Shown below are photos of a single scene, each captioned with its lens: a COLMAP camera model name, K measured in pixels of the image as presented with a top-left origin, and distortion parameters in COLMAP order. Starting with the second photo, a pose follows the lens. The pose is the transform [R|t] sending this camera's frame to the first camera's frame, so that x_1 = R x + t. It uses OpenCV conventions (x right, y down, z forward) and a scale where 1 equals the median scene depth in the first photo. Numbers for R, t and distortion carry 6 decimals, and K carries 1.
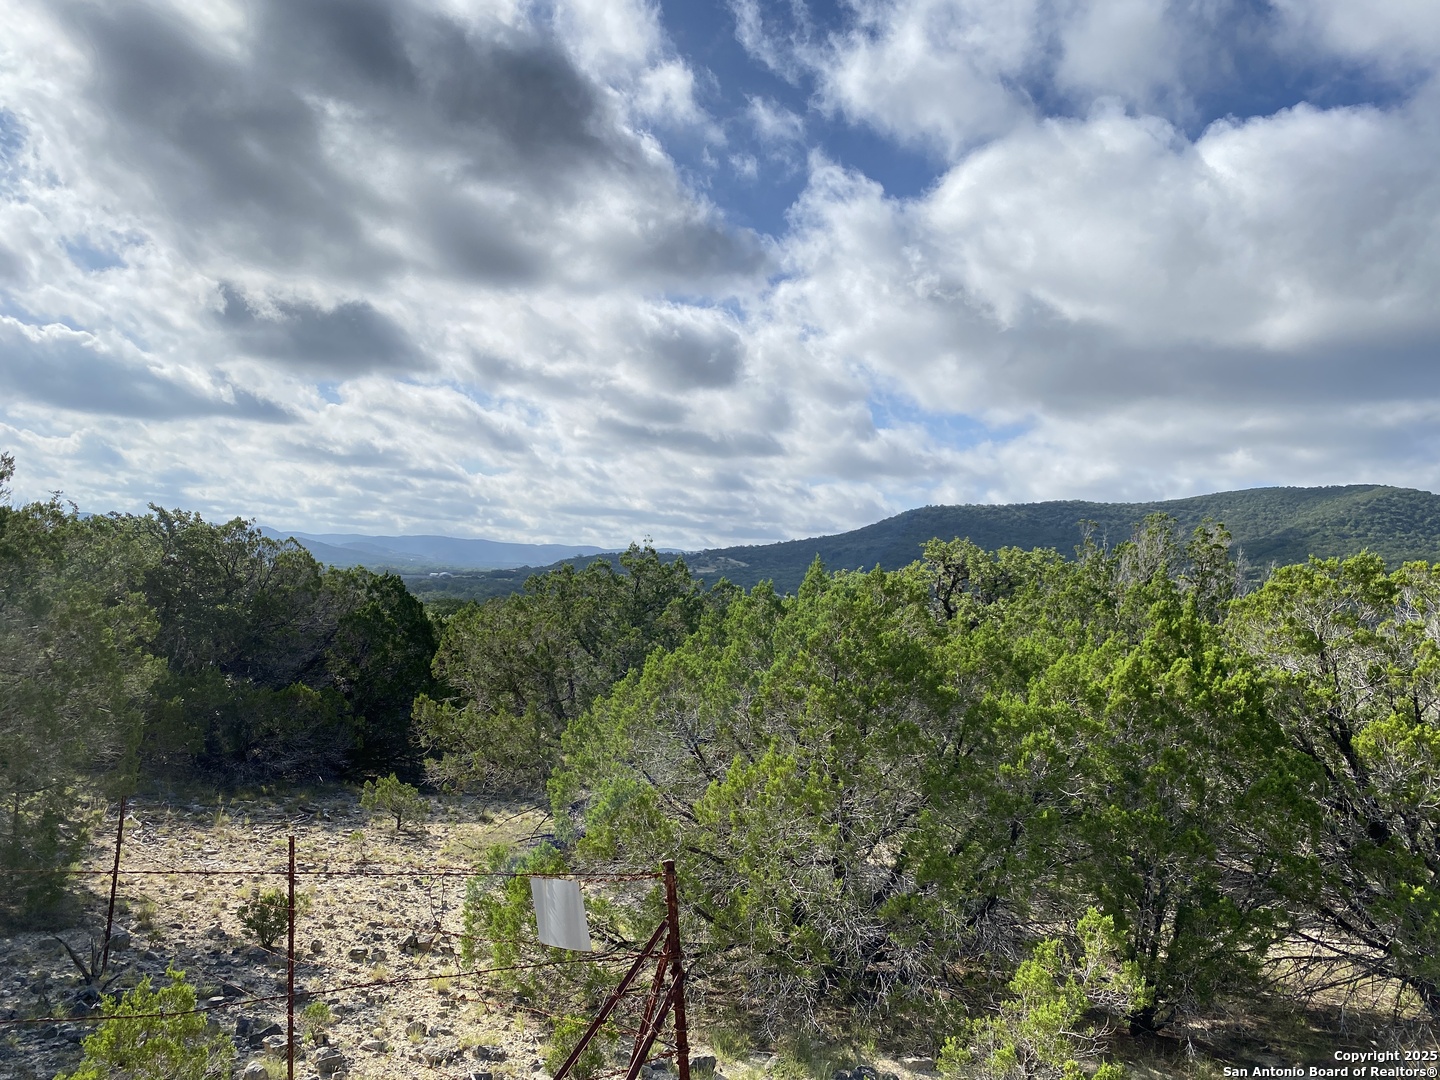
lens RADIAL K [[1072.9, 0, 709.5], [0, 1072.9, 535.9], [0, 0, 1]] dist [0.021742, -0.012794]
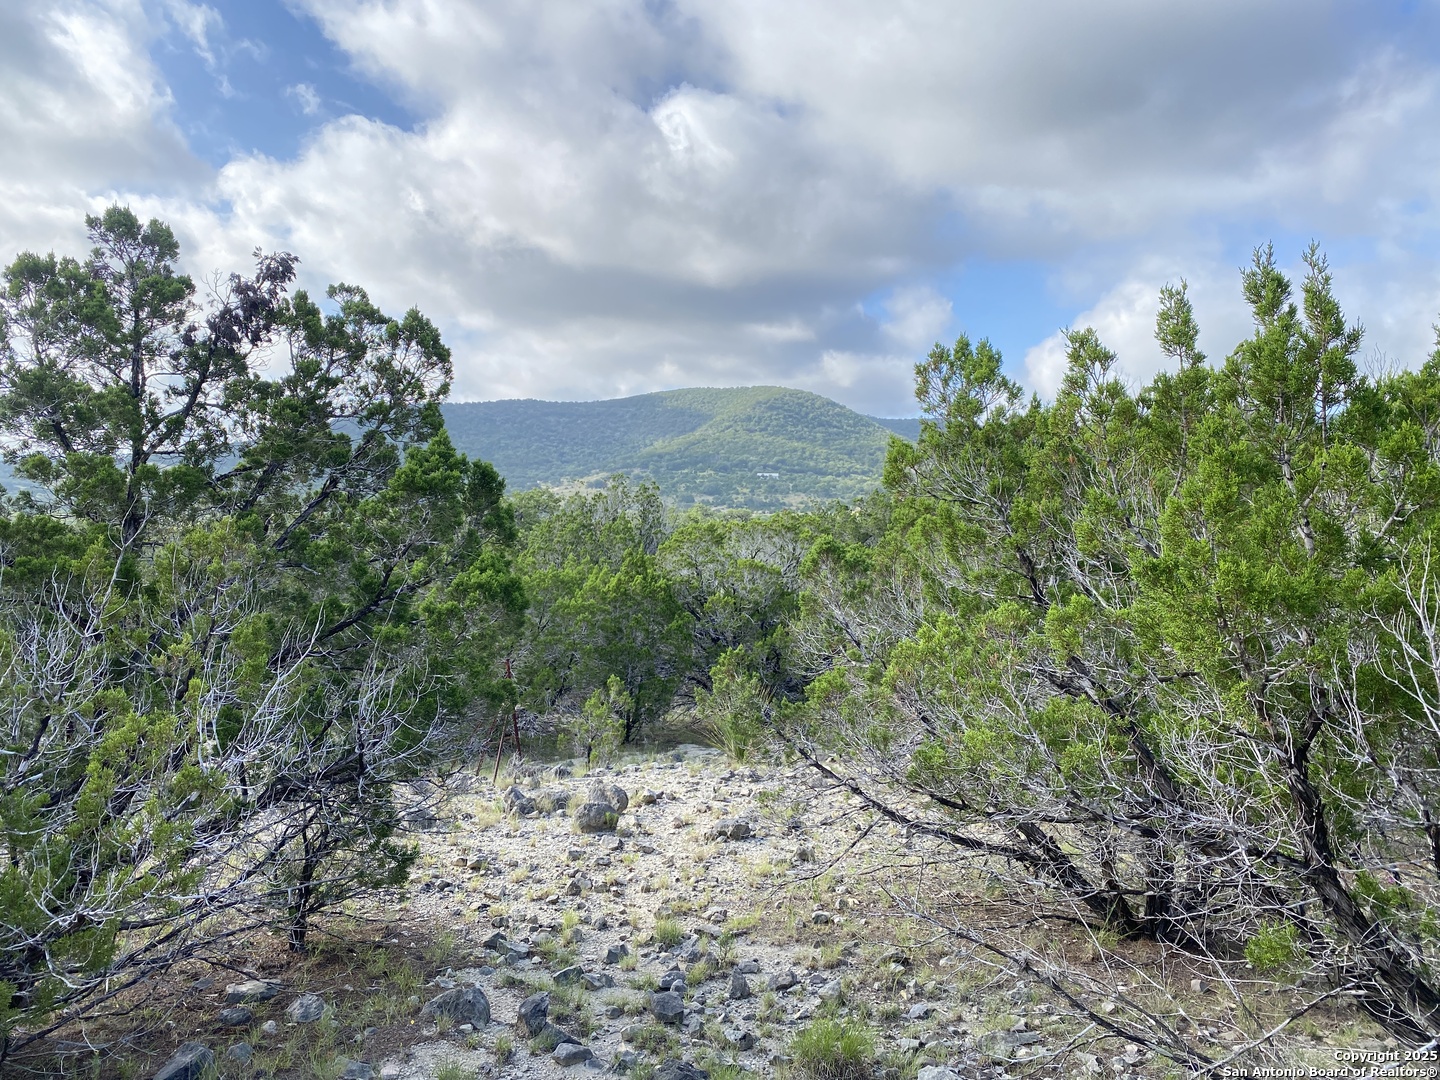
lens RADIAL K [[1072.9, 0, 698.5], [0, 1072.9, 542.3], [0, 0, 1]] dist [0.021742, -0.012794]
pose [[0.885479, -0.059932, 0.460798, -0.053217], [0.013340, 0.994518, 0.103715, -0.020807], [-0.464488, -0.085691, 0.881424, -0.114340]]
